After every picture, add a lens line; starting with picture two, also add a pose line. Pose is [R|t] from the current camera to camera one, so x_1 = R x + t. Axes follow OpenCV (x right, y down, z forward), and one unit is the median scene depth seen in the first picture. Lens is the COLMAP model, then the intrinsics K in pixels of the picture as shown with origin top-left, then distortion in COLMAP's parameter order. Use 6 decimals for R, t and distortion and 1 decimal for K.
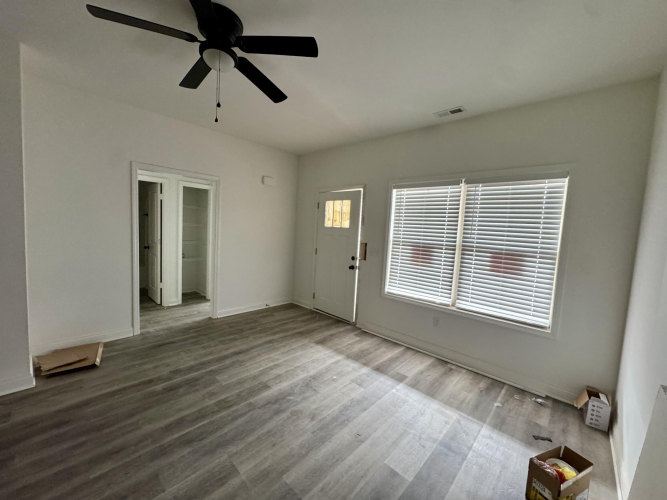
lens RADIAL K [[266.1, 0, 336.1], [0, 266.1, 249.9], [0, 0, 1]] dist [-0.001432, -0.000263]
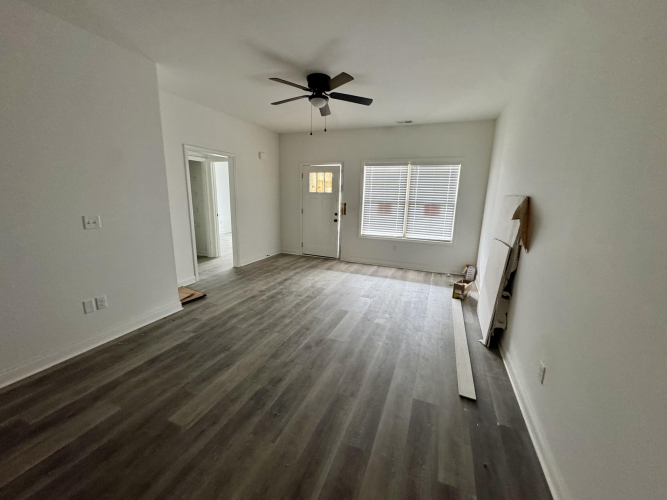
lens RADIAL K [[266.1, 0, 335.0], [0, 266.1, 249.9], [0, 0, 1]] dist [-0.001432, -0.000263]
pose [[0.933975, -0.104332, 0.341768, -0.599972], [0.055127, 0.987046, 0.150668, 0.006994], [-0.353060, -0.121879, 0.927628, -0.476670]]
